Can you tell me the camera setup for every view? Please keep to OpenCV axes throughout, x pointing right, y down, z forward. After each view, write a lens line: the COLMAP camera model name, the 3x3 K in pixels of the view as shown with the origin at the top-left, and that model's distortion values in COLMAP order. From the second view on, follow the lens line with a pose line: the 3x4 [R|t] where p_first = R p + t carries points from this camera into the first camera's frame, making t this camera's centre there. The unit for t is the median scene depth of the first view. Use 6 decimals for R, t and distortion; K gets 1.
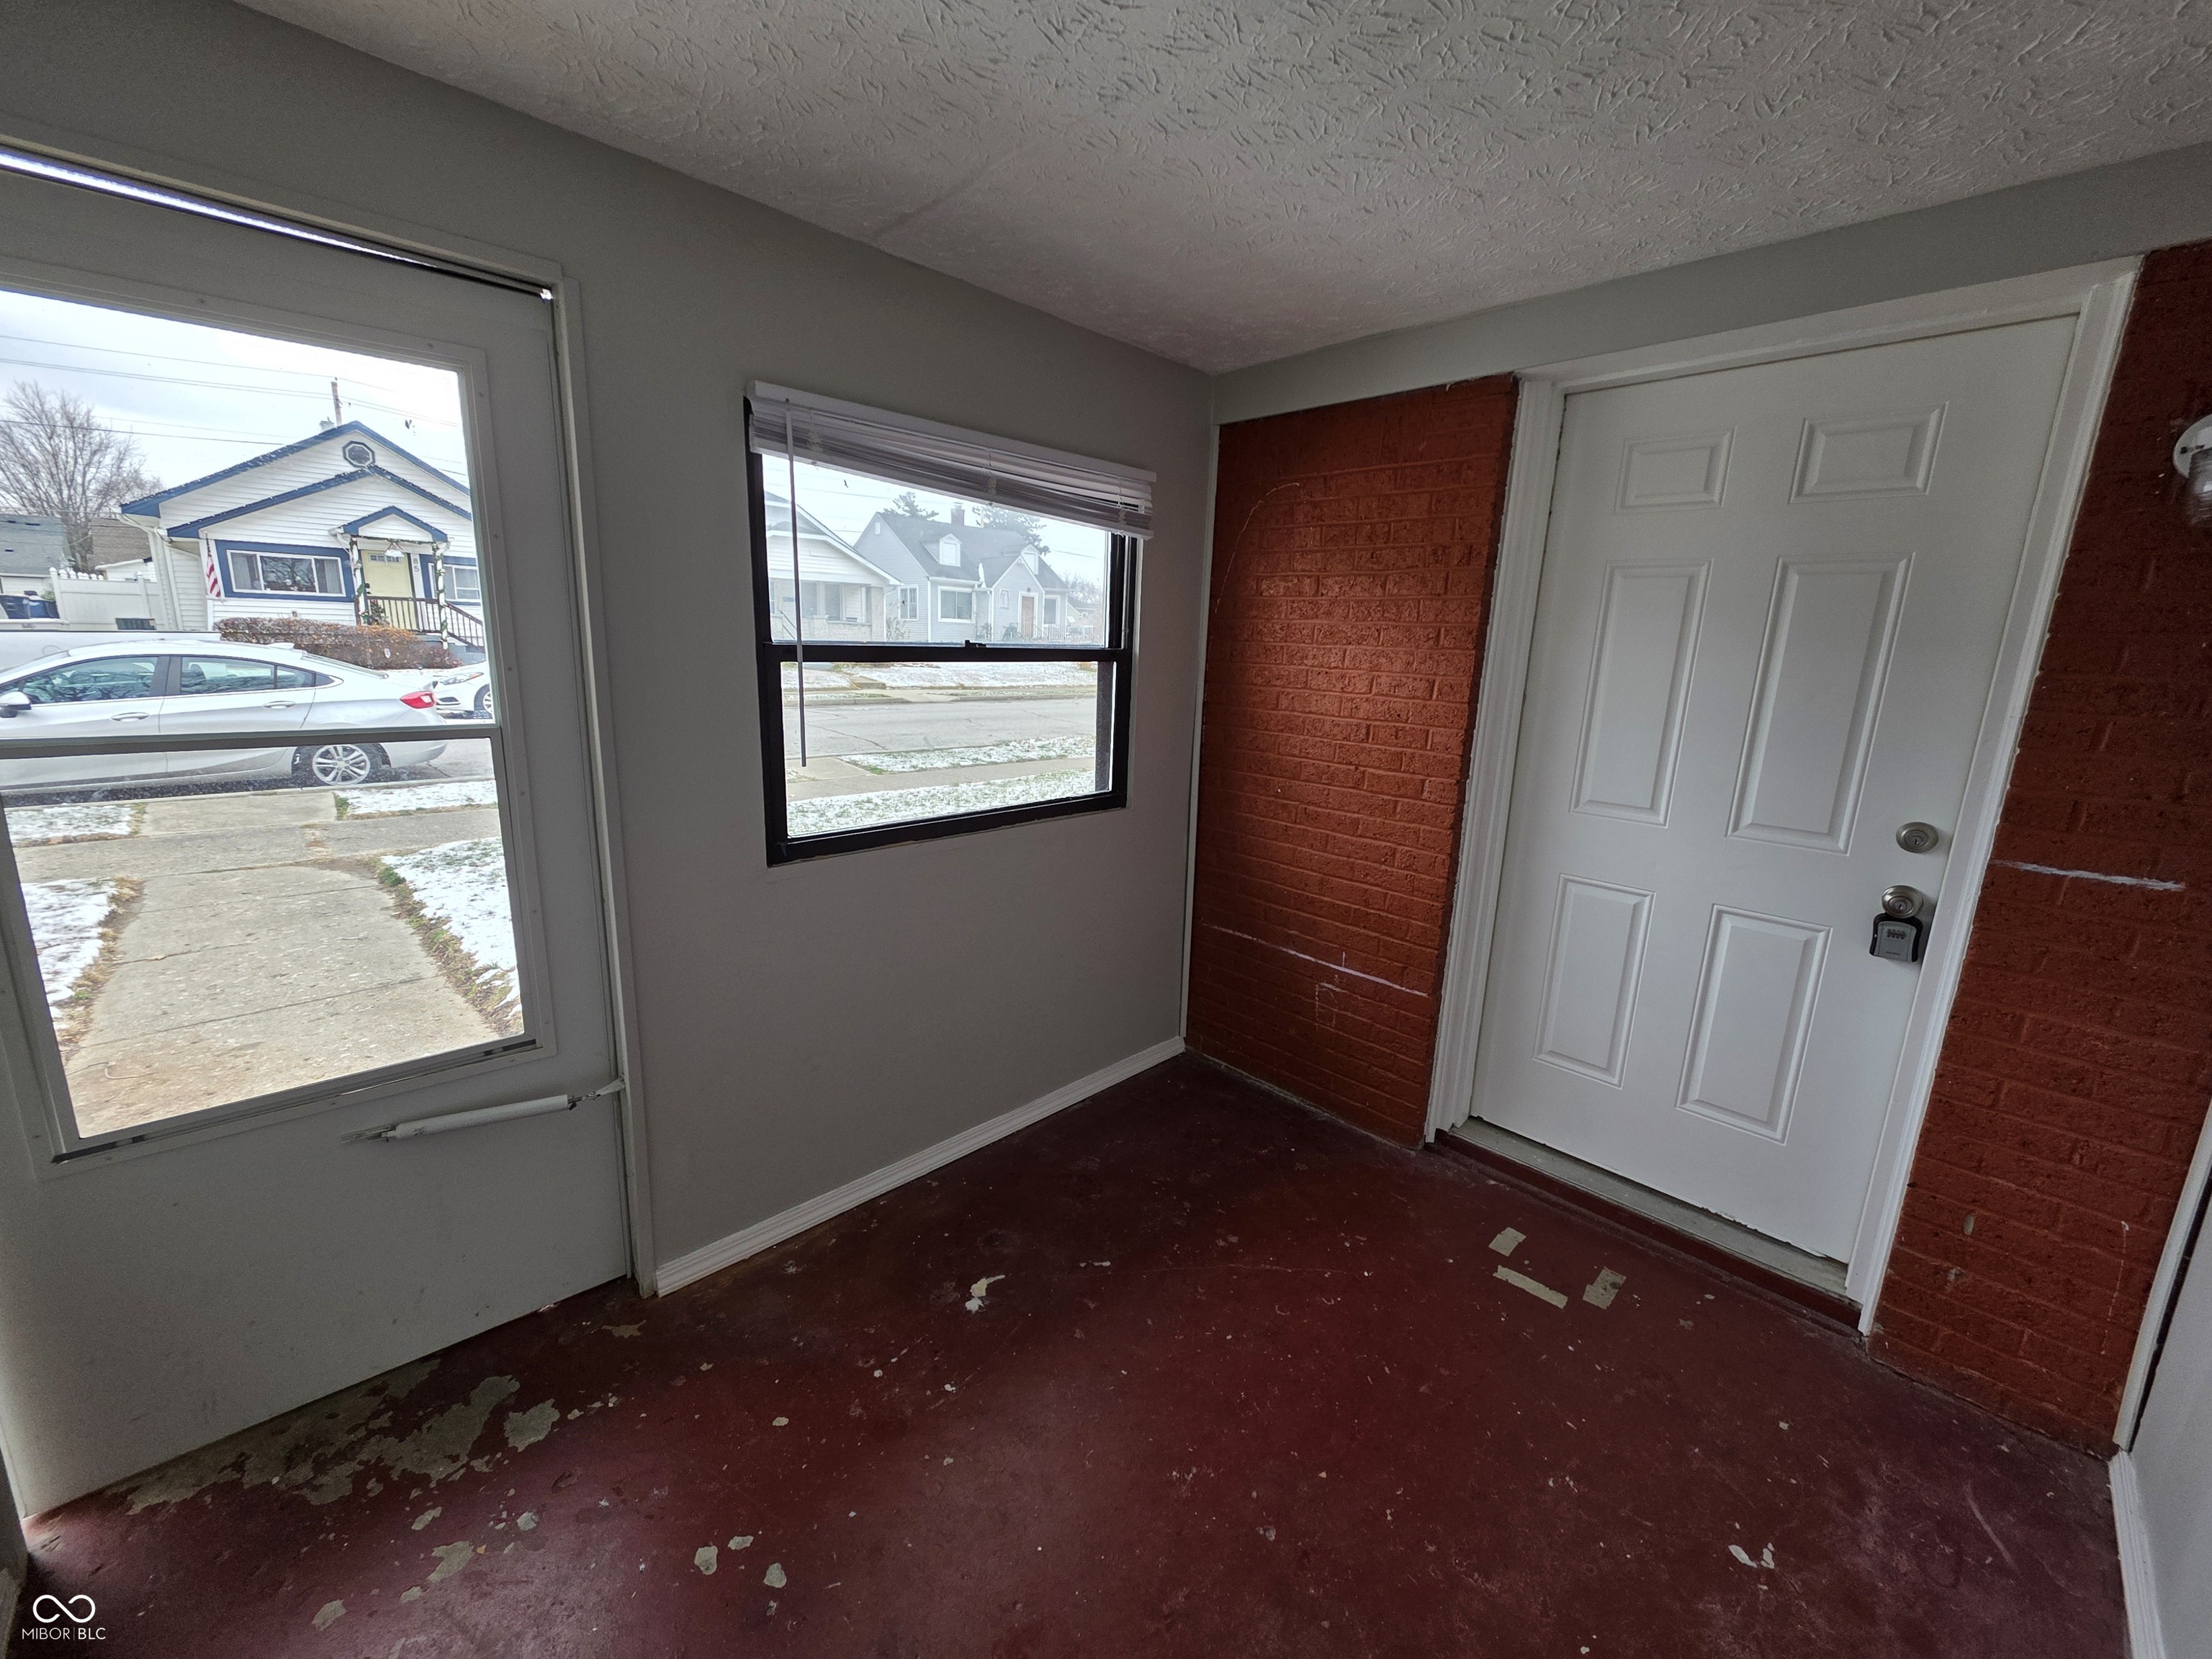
lens RADIAL K [[880.0, 0, 1119.6], [0, 880.0, 828.4], [0, 0, 1]] dist [0.001858, -0.000255]
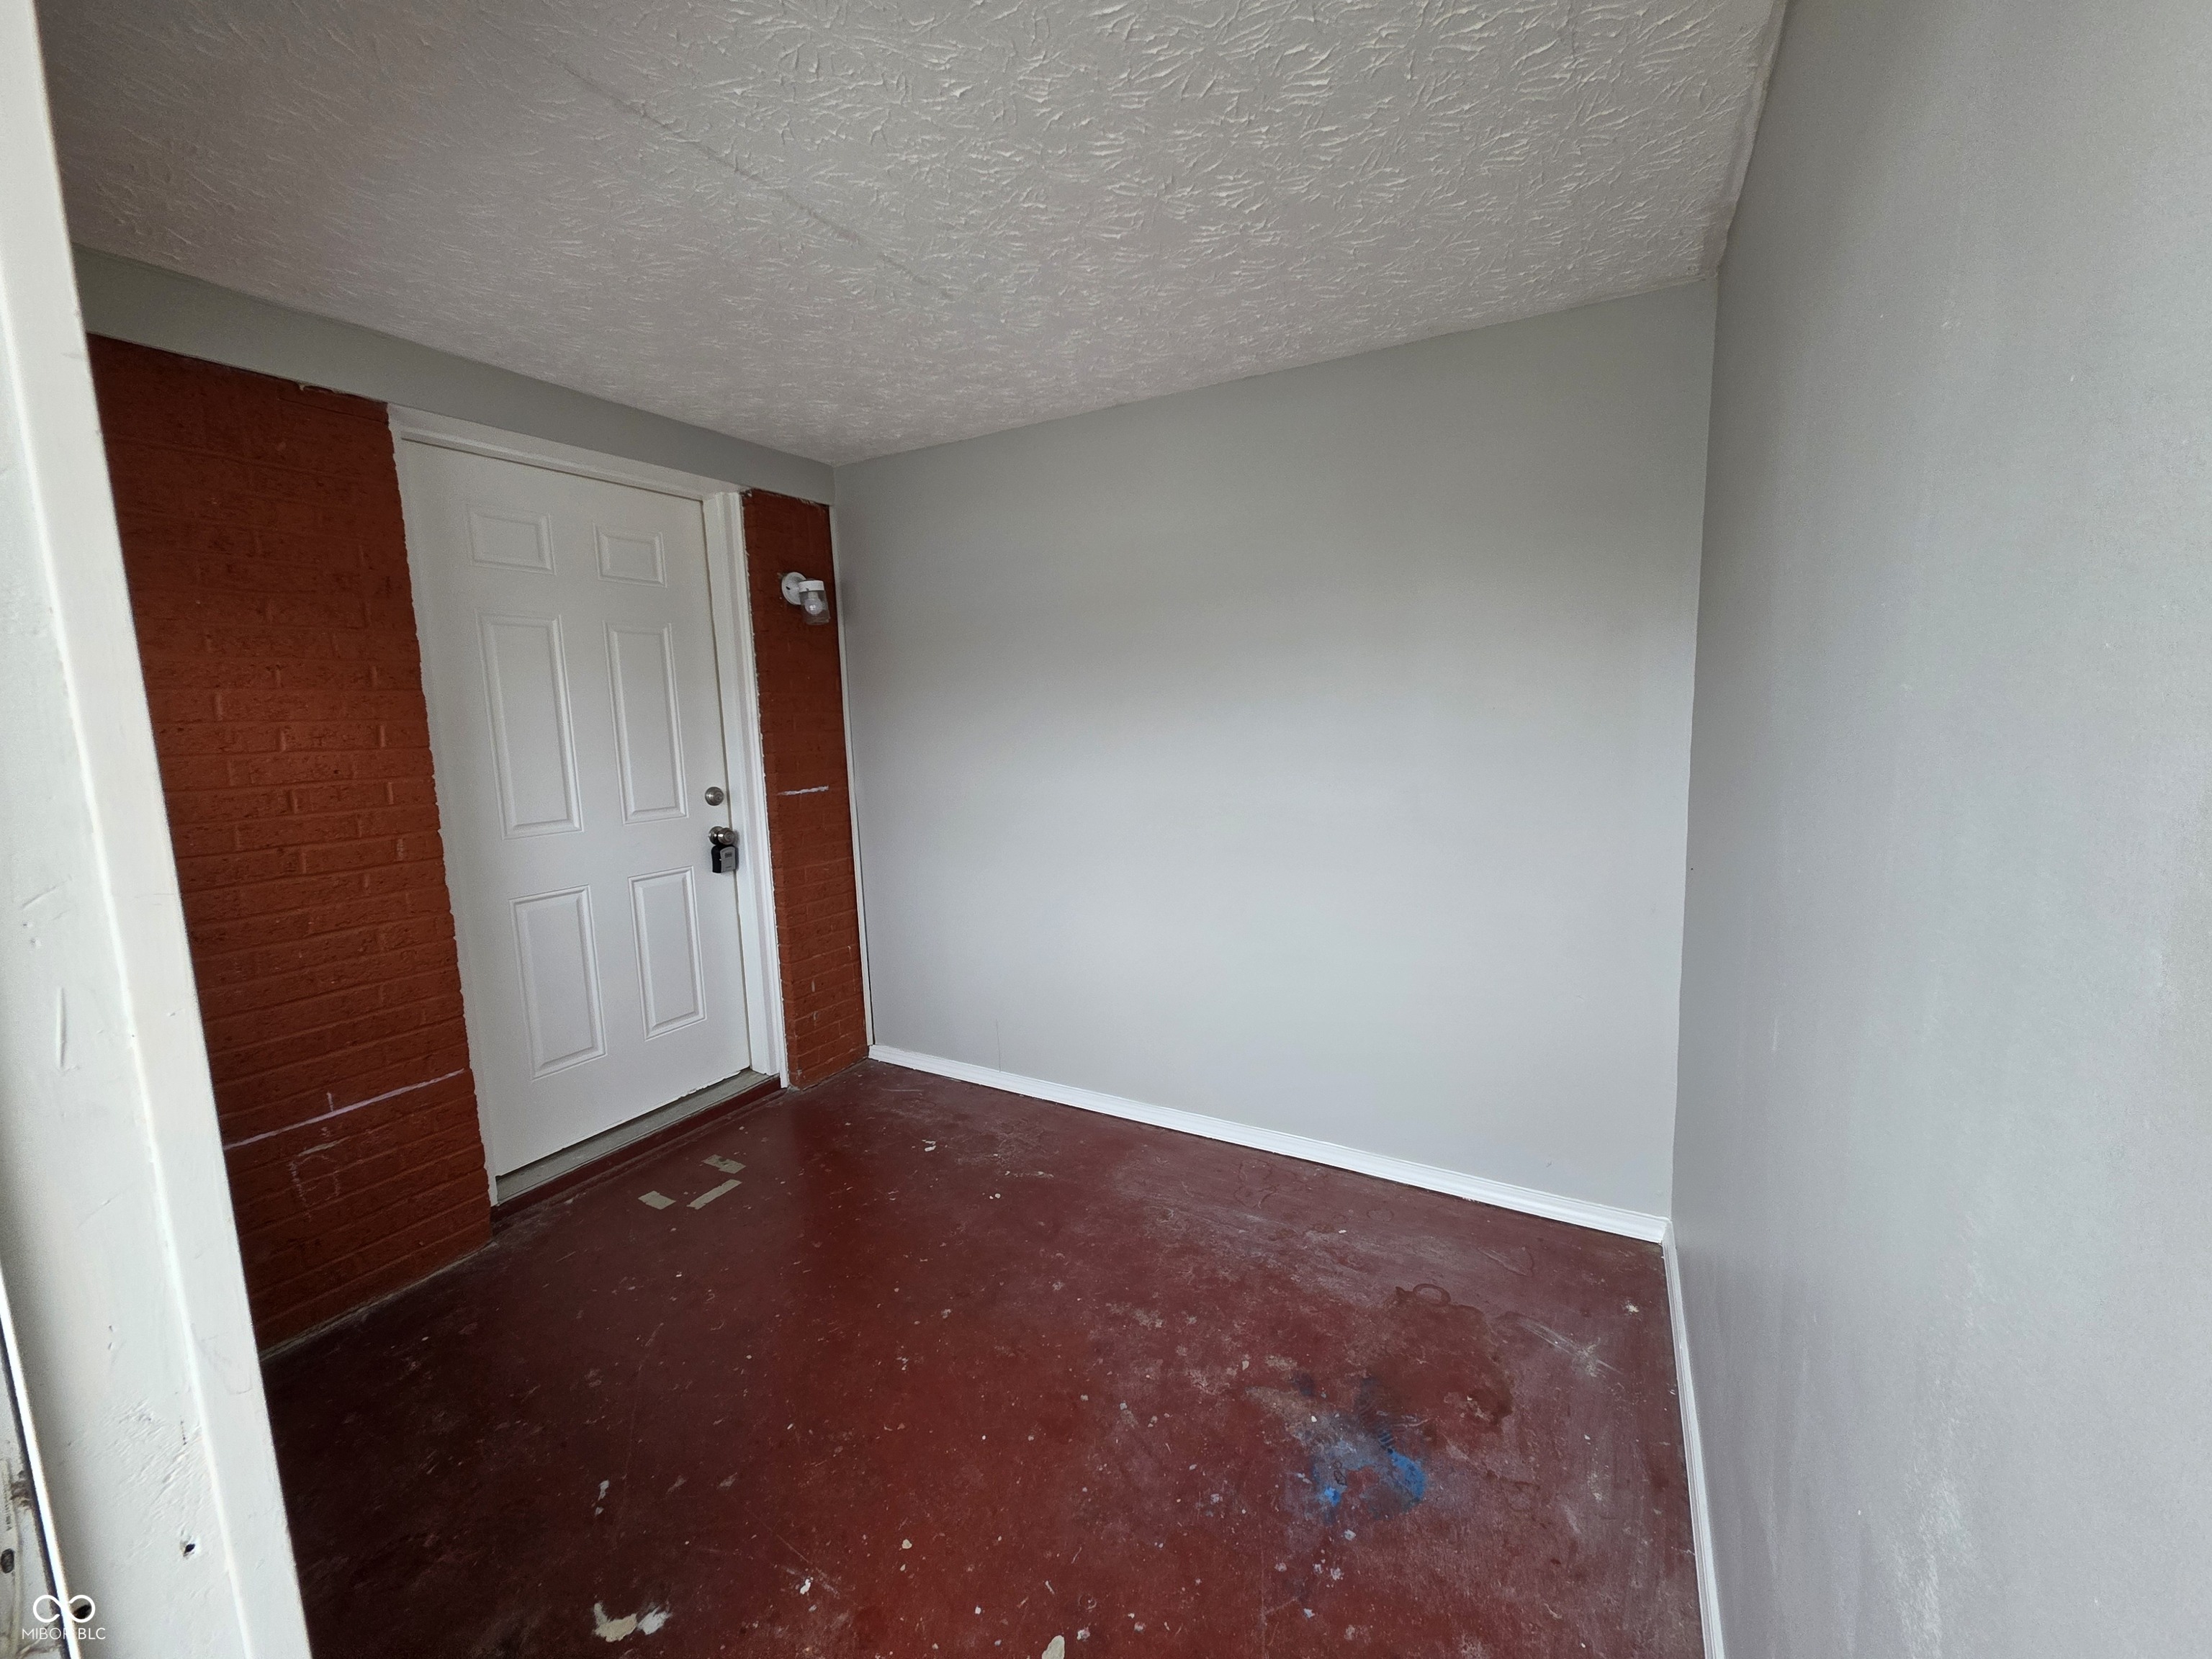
lens RADIAL K [[880.0, 0, 1118.6], [0, 880.0, 825.6], [0, 0, 1]] dist [0.001858, -0.000255]
pose [[-0.276211, -0.157916, 0.948035, -0.722257], [0.215363, 0.951156, 0.221183, -0.115119], [-0.936657, 0.265265, -0.228711, 0.566199]]
